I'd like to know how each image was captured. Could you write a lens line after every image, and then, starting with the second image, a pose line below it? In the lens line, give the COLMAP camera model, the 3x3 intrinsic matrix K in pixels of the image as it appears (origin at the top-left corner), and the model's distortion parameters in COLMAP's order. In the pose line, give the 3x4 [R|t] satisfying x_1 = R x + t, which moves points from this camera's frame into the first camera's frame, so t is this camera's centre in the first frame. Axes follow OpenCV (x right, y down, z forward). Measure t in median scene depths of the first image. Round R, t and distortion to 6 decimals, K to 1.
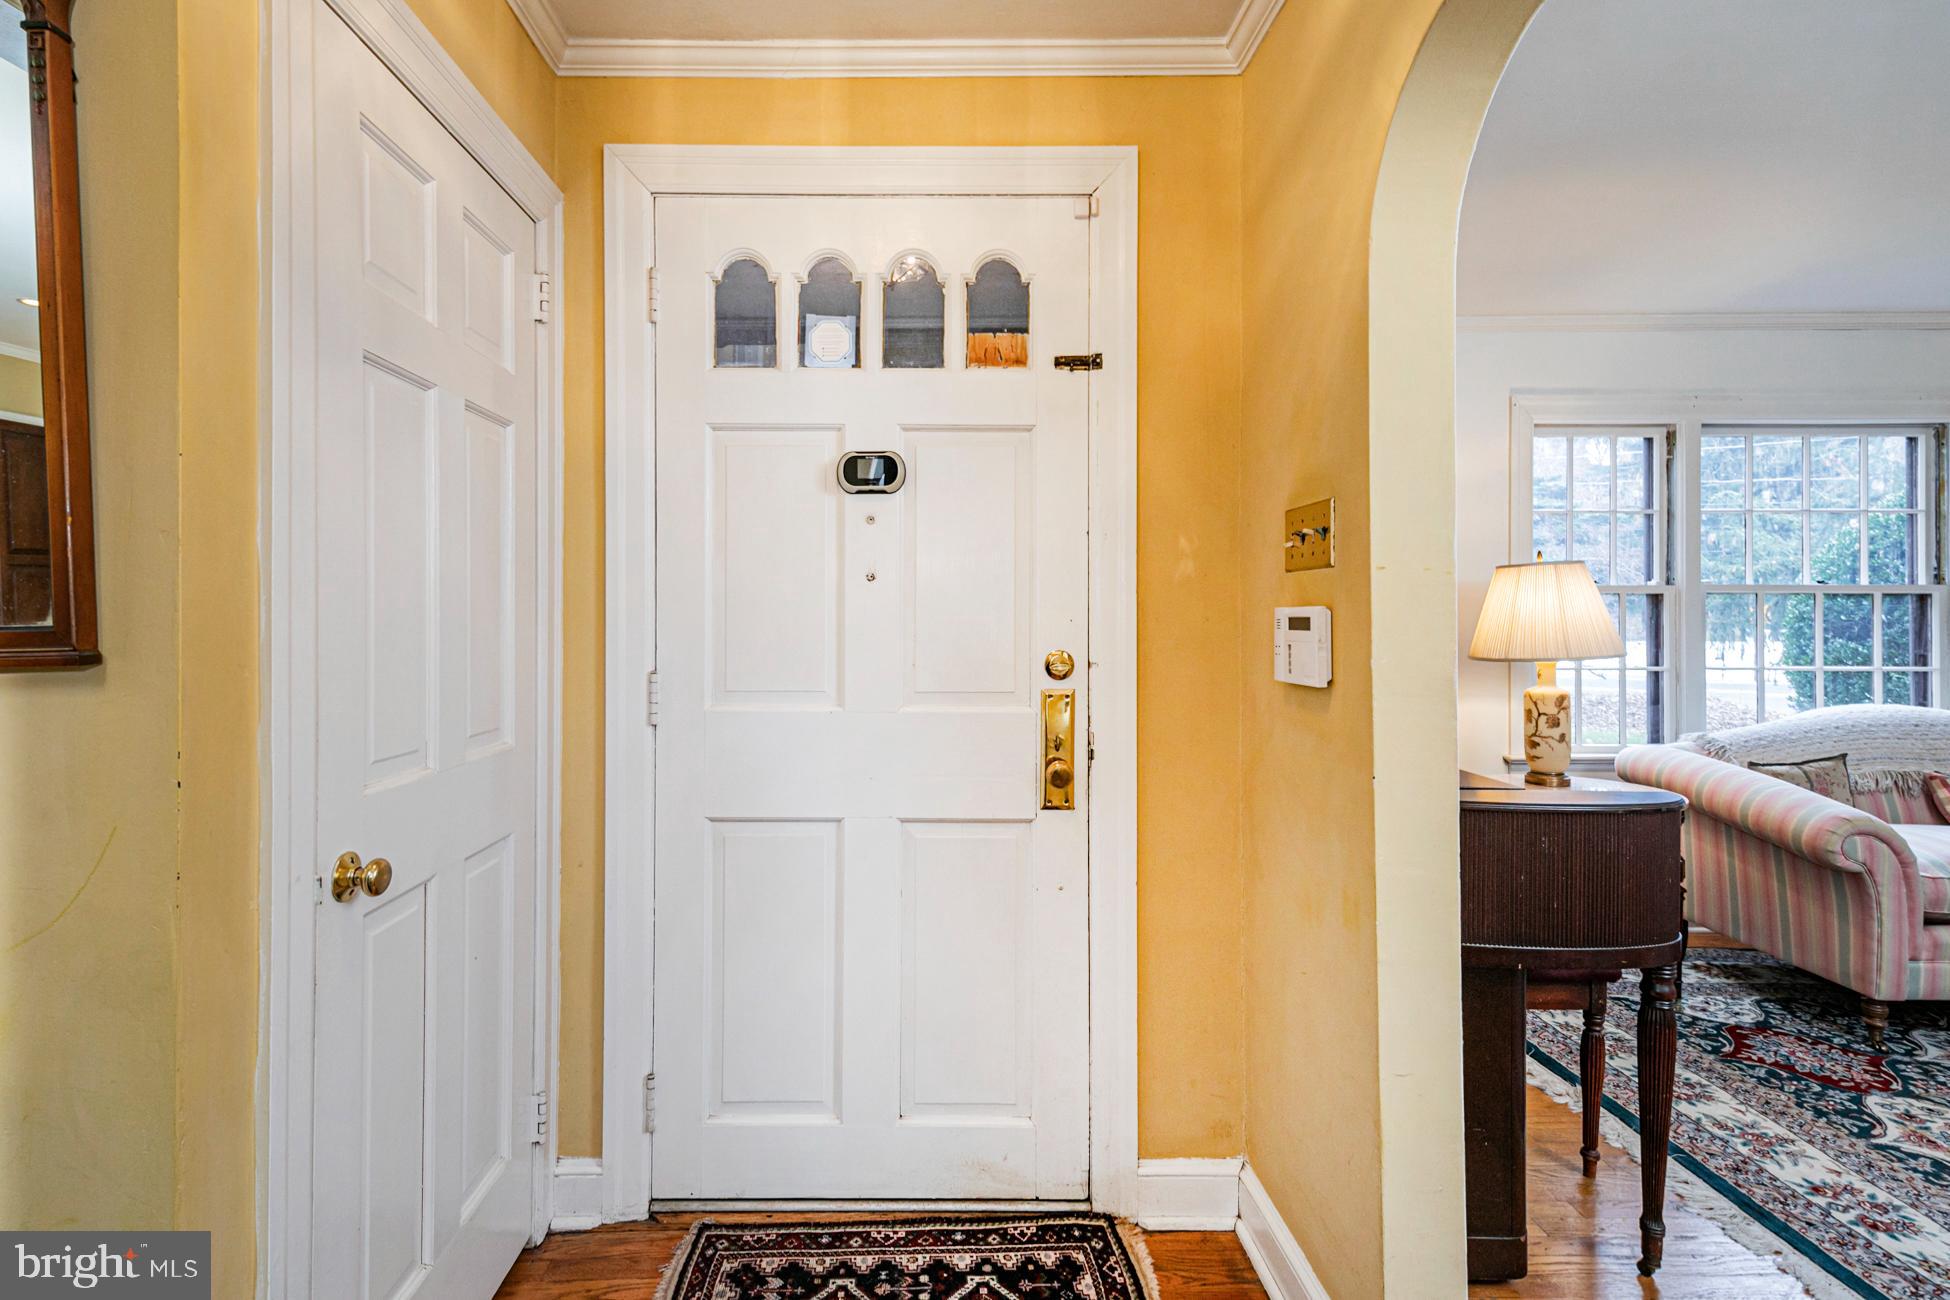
lens RADIAL K [[961.1, 0, 911.3], [0, 961.1, 615.7], [0, 0, 1]] dist [0.004175, -0.001133]
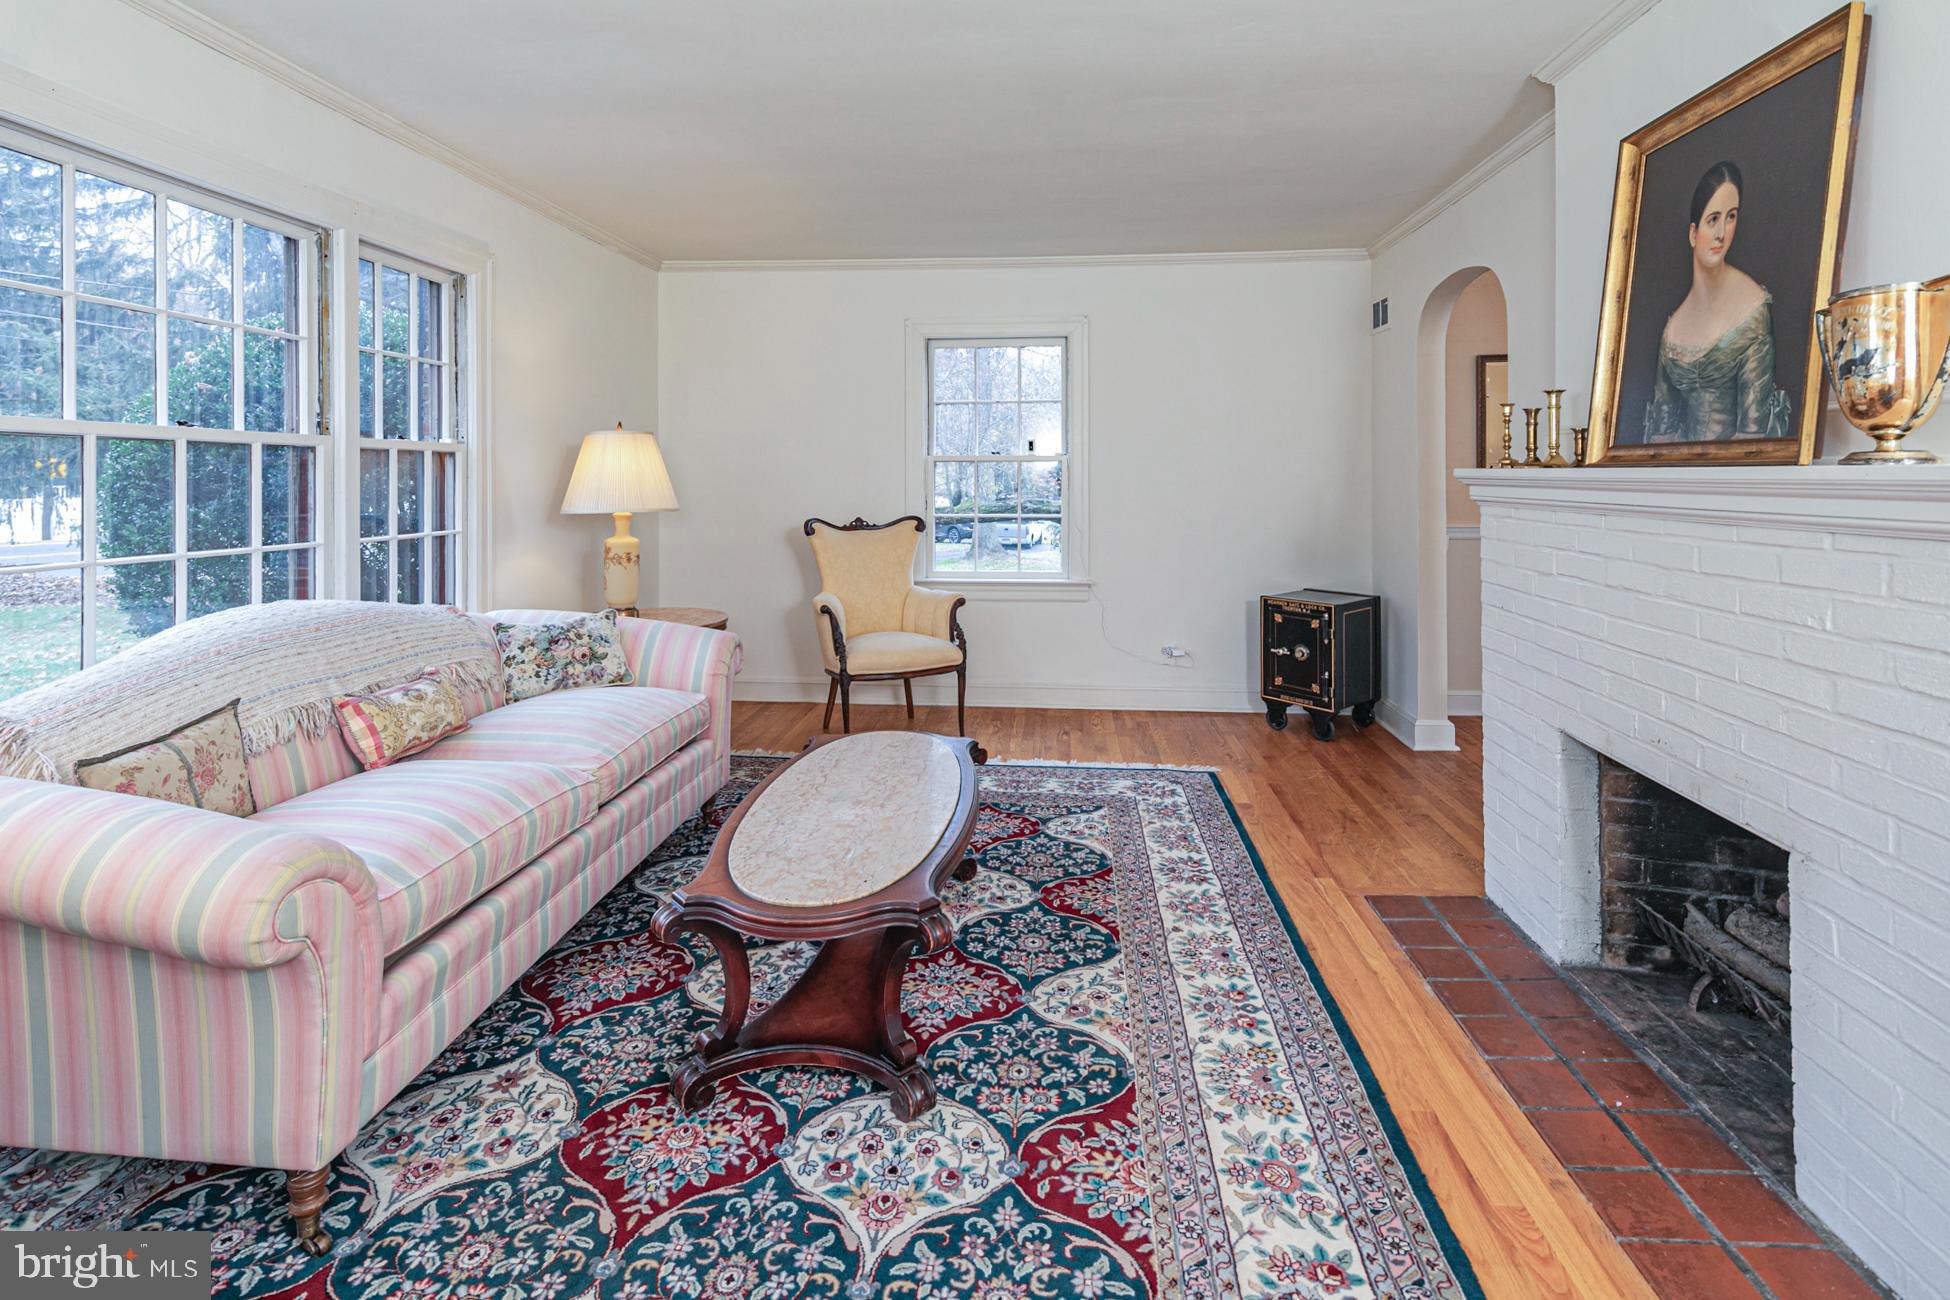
lens RADIAL K [[958.4, 0, 974.2], [0, 958.4, 476.1], [0, 0, 1]] dist [0.024193, -0.000727]
pose [[0.092156, -0.000417, 0.995744, 0.649232], [-0.003770, 0.999993, 0.000768, -0.003202], [-0.995737, -0.003824, 0.092154, 0.783019]]
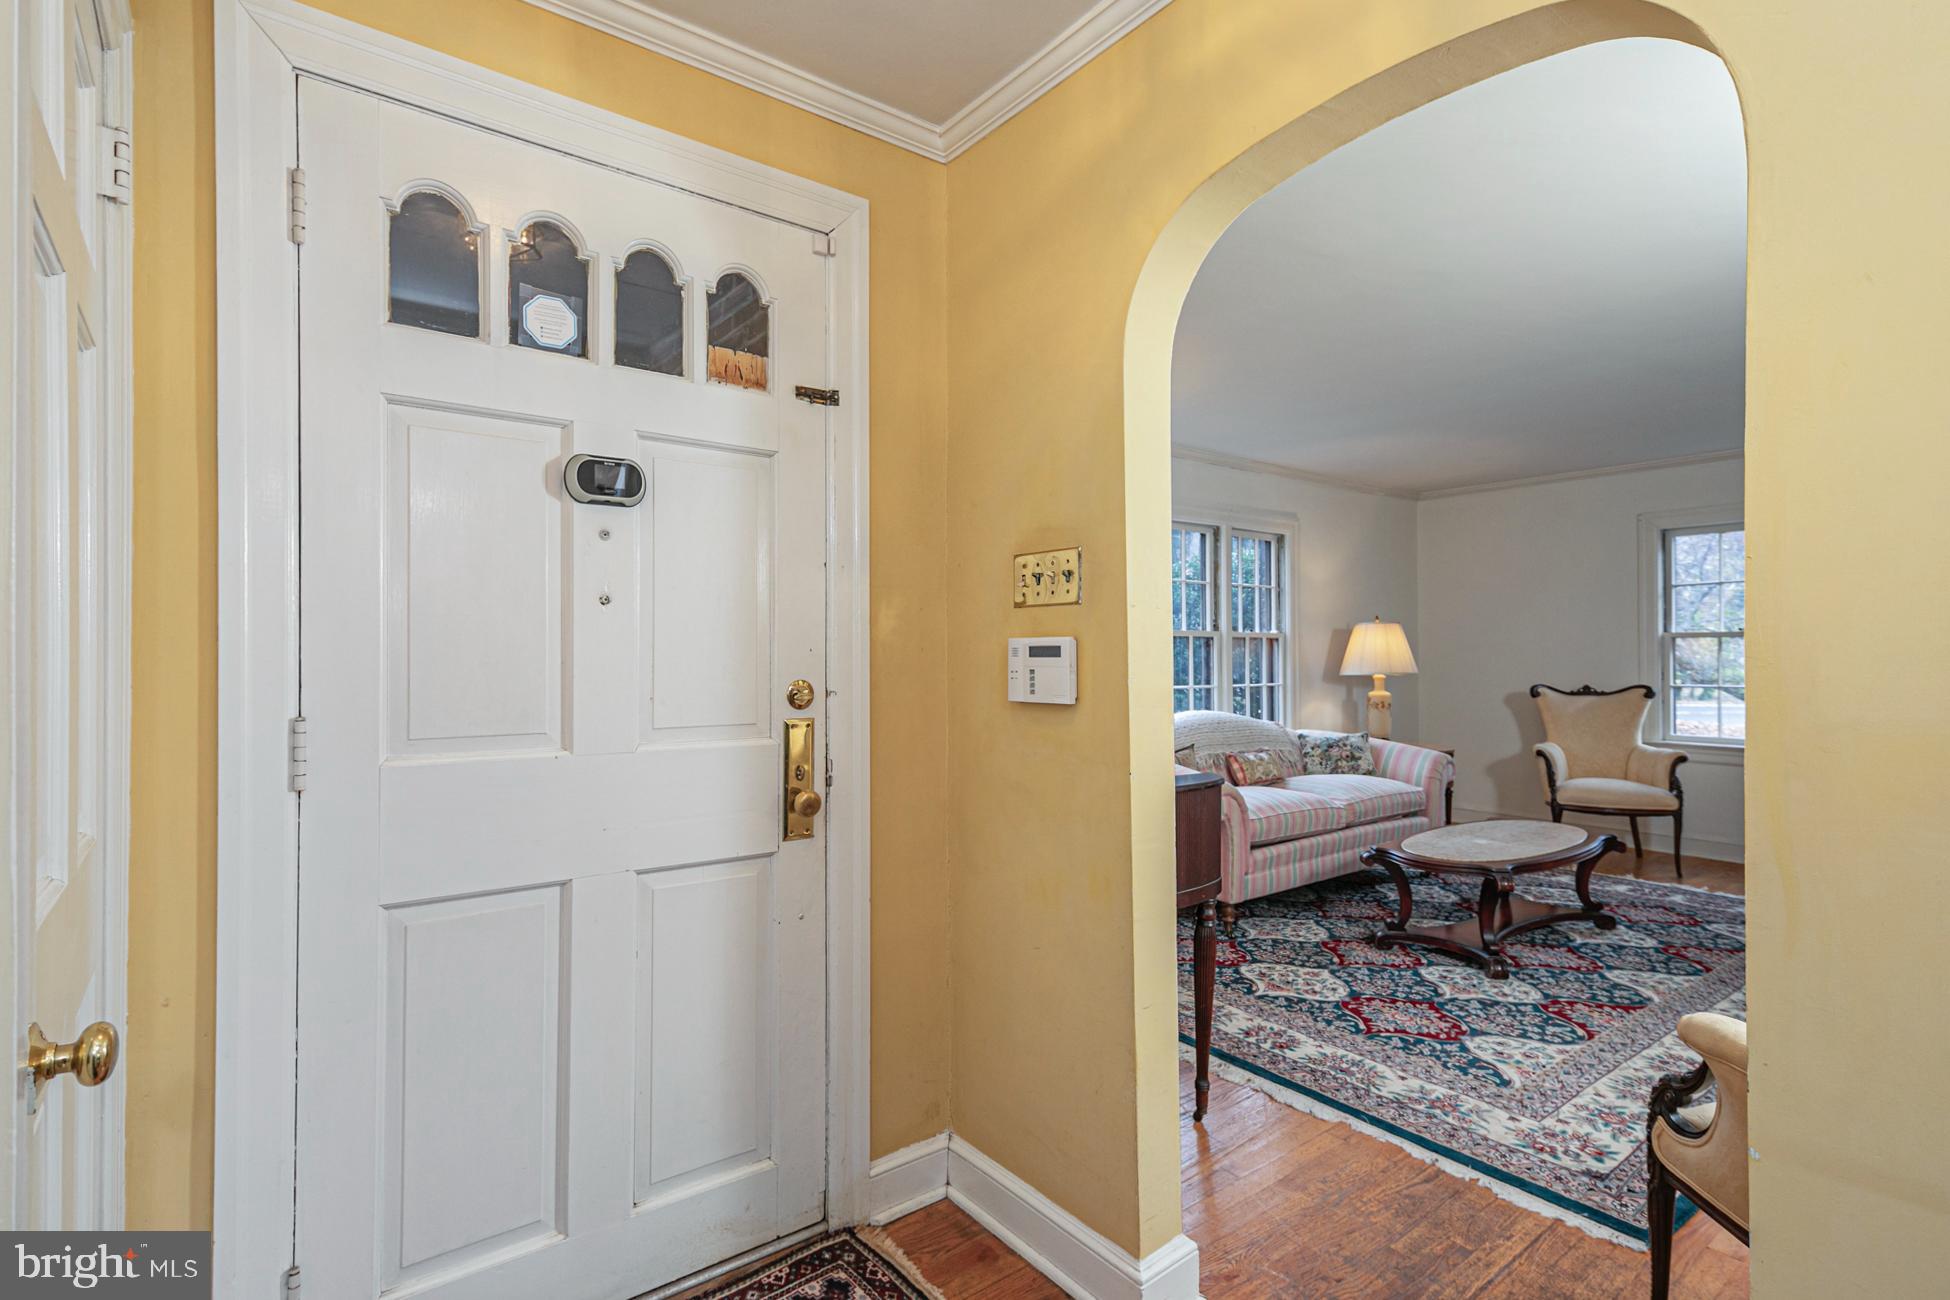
lens RADIAL K [[938.3, 0, 975.0], [0, 938.3, 650.0], [0, 0, 1]] dist [0.017913, -0.014285]
pose [[0.787617, 0.002409, 0.616160, -0.304669], [0.000760, 0.999988, -0.004881, 0.009931], [-0.616165, 0.004313, 0.787606, 0.116251]]
